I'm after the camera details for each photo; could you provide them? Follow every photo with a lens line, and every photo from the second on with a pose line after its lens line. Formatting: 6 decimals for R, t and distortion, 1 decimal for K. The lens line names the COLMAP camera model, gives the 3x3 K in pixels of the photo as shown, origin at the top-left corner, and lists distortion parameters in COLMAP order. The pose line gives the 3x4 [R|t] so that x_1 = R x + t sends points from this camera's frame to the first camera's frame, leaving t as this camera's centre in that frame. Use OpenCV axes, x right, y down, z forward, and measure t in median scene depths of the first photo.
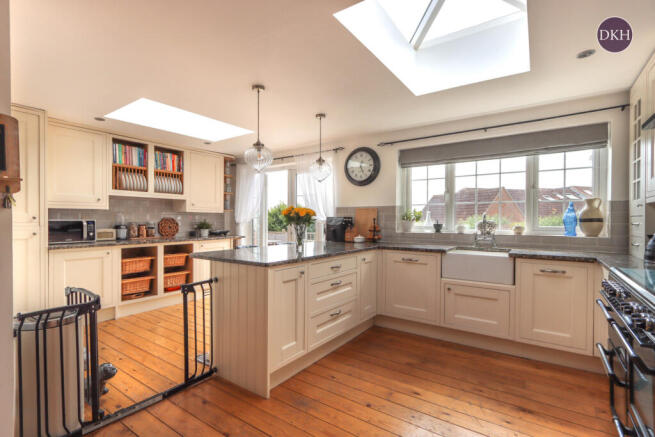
lens RADIAL K [[313.3, 0, 324.9], [0, 313.3, 221.1], [0, 0, 1]] dist [-0.004888, 0.001590]
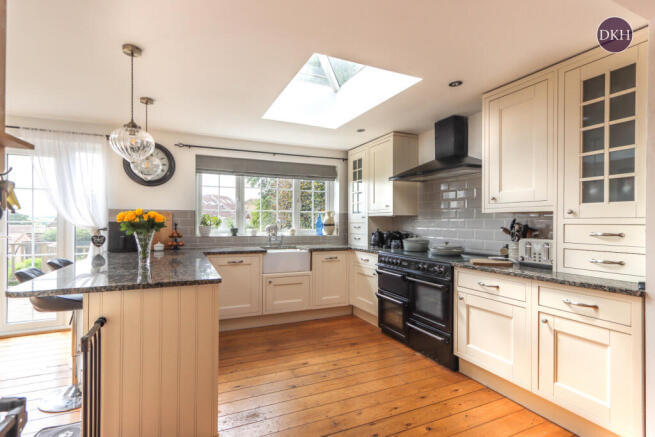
lens RADIAL K [[313.3, 0, 307.7], [0, 313.3, 221.1], [0, 0, 1]] dist [-0.004888, 0.001590]
pose [[0.519978, 0.003464, 0.854173, -0.572487], [0.000823, 0.999989, -0.004556, -0.014277], [-0.854179, 0.003072, 0.519969, 0.241679]]
